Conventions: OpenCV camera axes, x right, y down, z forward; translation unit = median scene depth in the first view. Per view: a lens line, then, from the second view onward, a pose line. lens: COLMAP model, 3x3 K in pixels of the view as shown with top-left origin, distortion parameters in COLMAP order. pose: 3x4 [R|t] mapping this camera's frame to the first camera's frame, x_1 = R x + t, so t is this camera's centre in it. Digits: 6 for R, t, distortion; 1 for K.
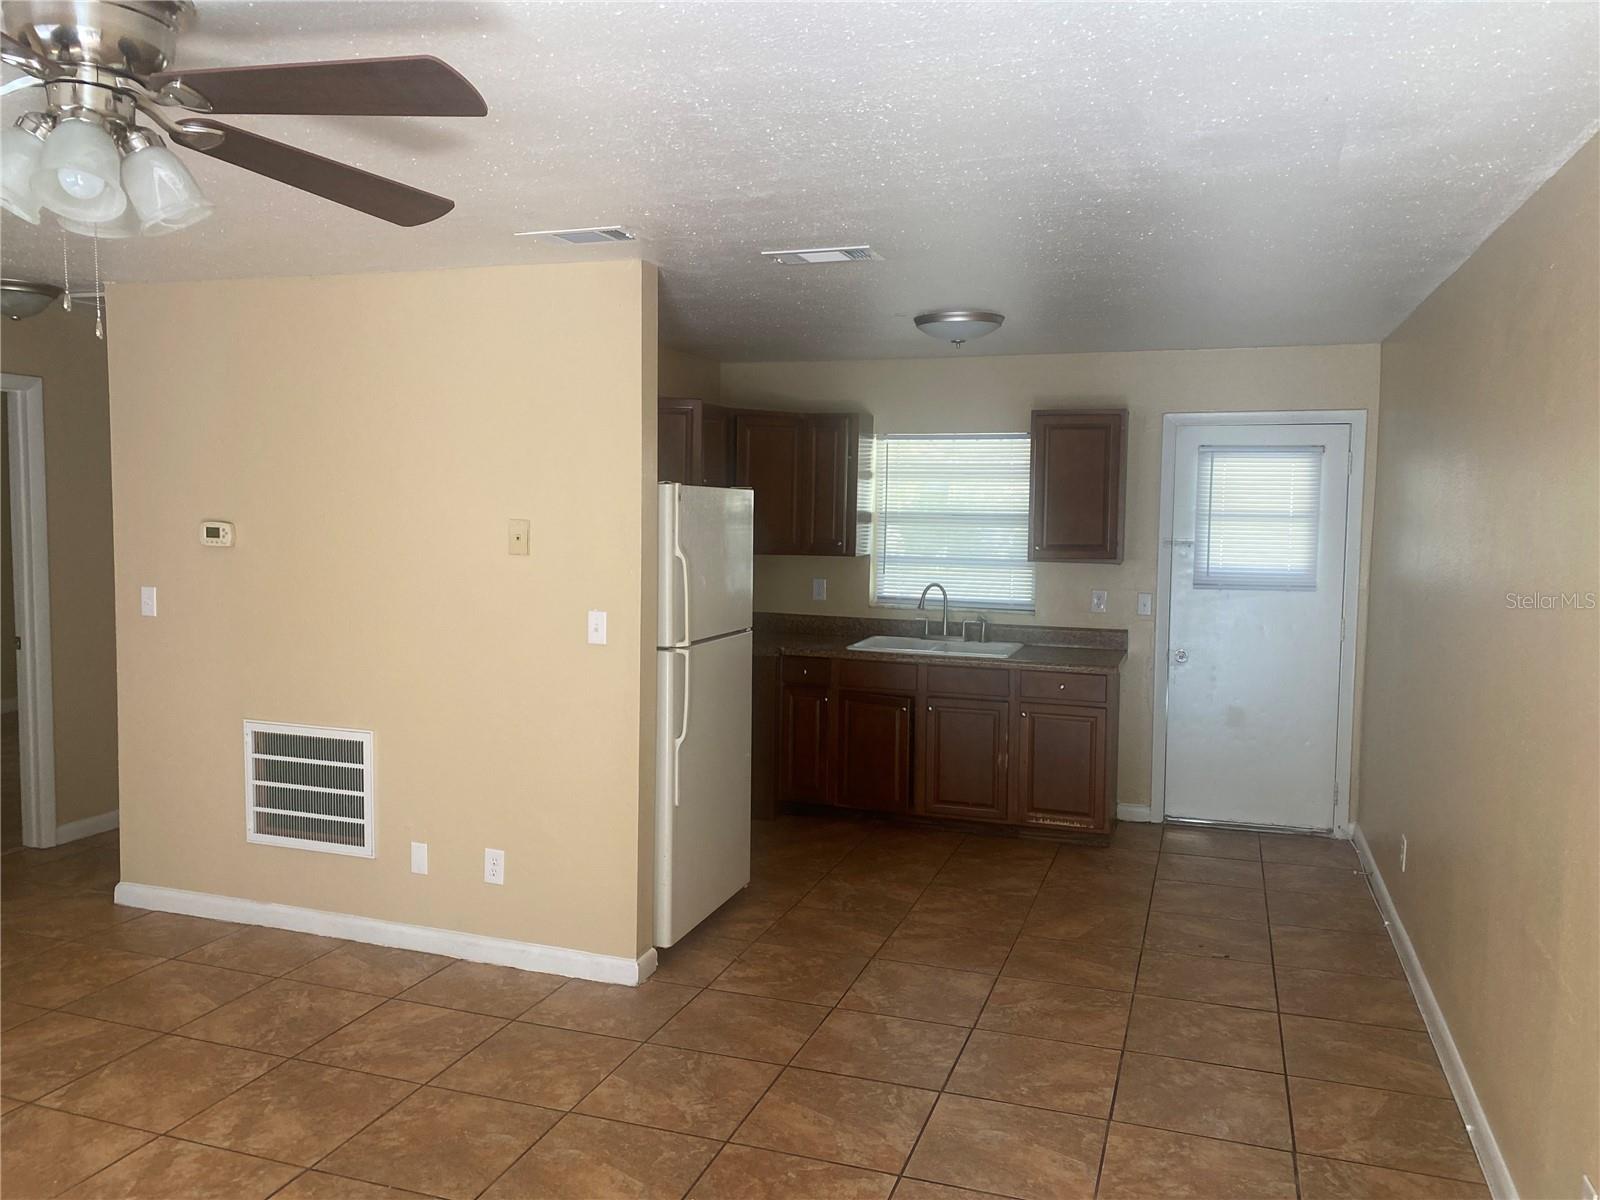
lens RADIAL K [[1215.5, 0, 803.4], [0, 1215.5, 587.8], [0, 0, 1]] dist [0.022974, -0.021168]
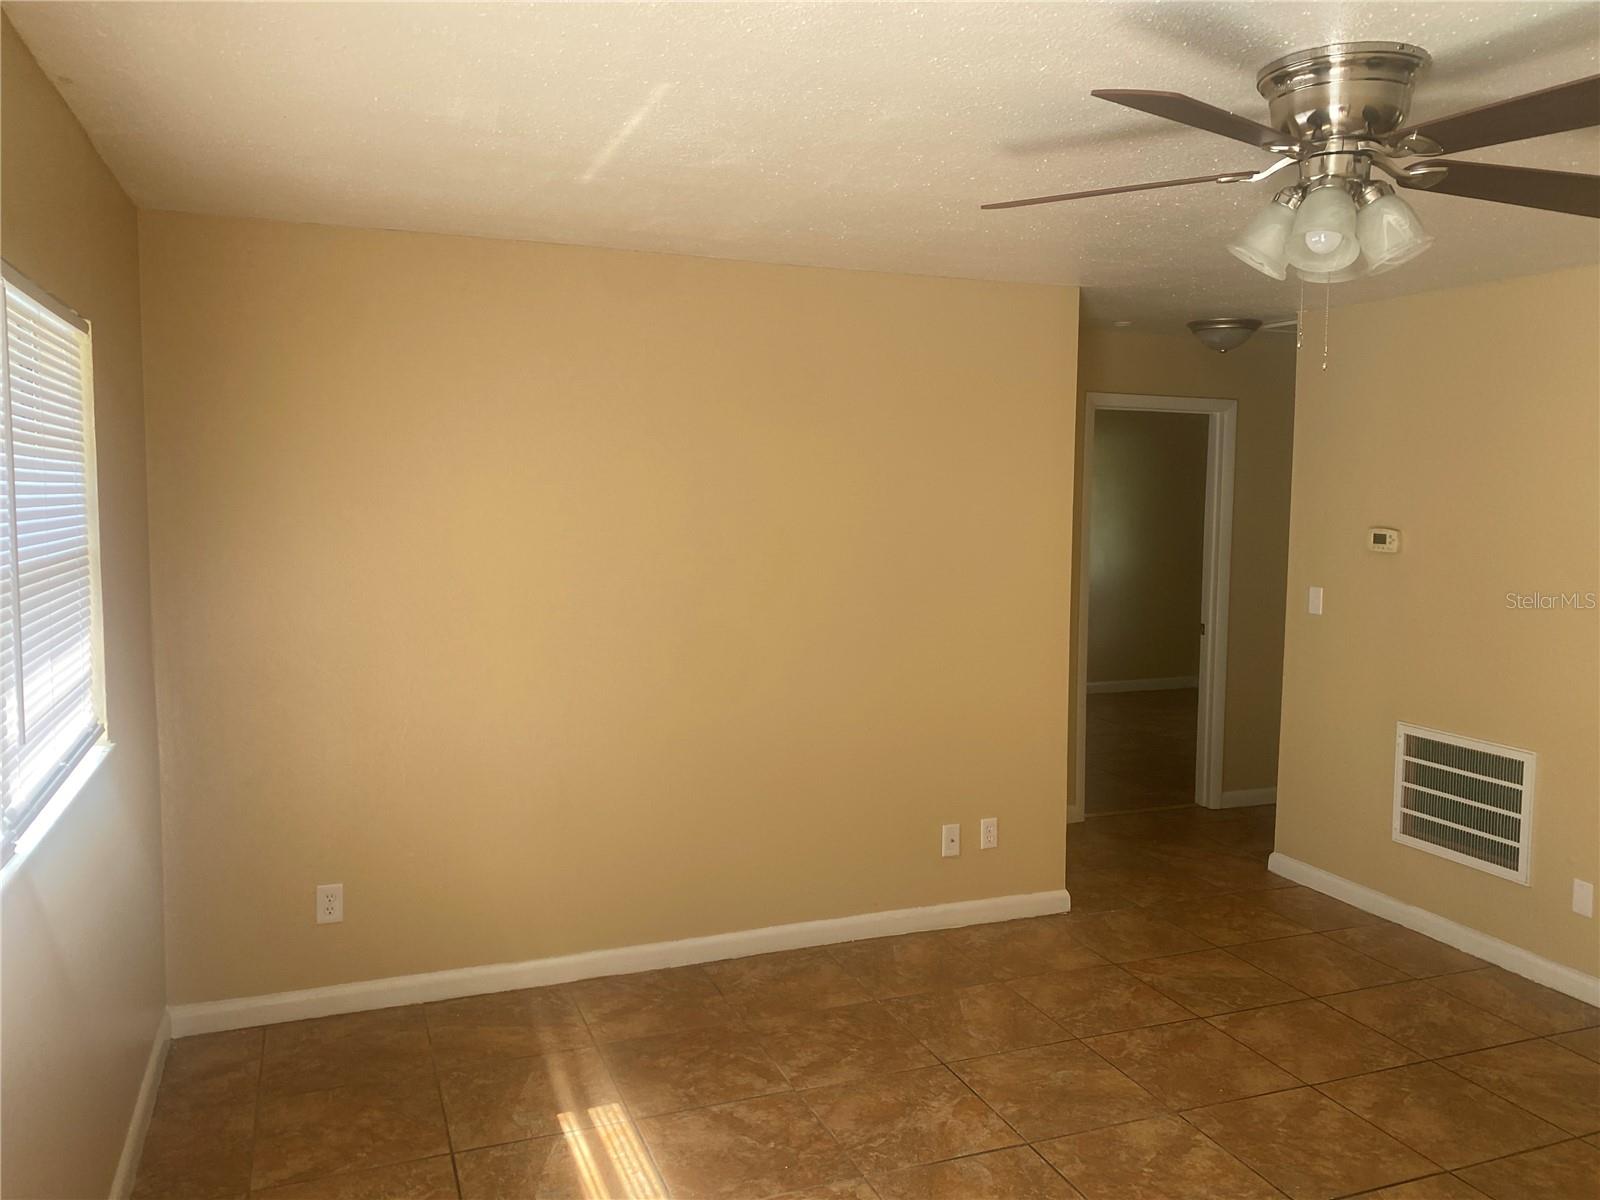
lens RADIAL K [[1215.5, 0, 810.7], [0, 1215.5, 581.3], [0, 0, 1]] dist [0.022974, -0.021168]
pose [[0.645342, 0.051292, -0.762170, 0.000520], [-0.058514, 0.998131, 0.017627, 0.001761], [0.761649, 0.033222, 0.647137, -0.063758]]
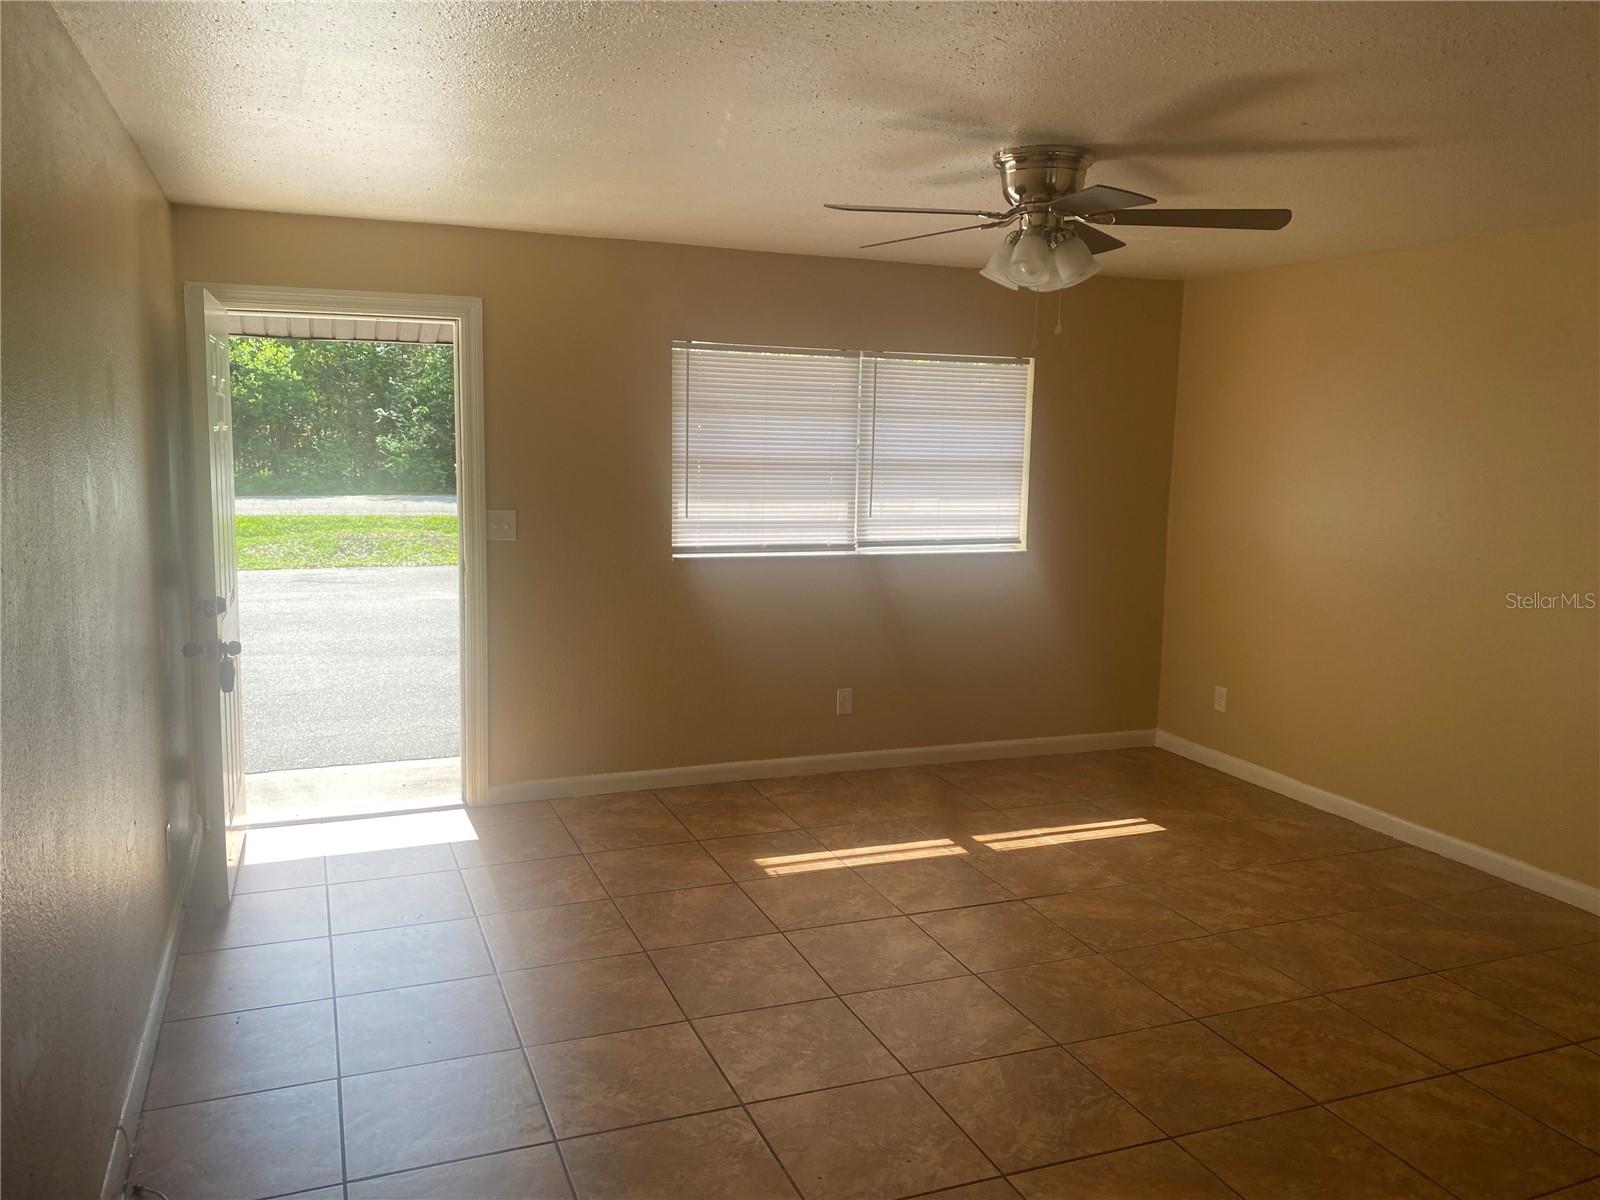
lens RADIAL K [[1215.5, 0, 801.3], [0, 1215.5, 600.3], [0, 0, 1]] dist [0.022974, -0.021168]
pose [[-0.759910, 0.062327, -0.647034, 0.512204], [-0.076564, 0.979882, 0.184309, -0.087924], [0.645504, 0.189598, -0.739850, 1.264899]]
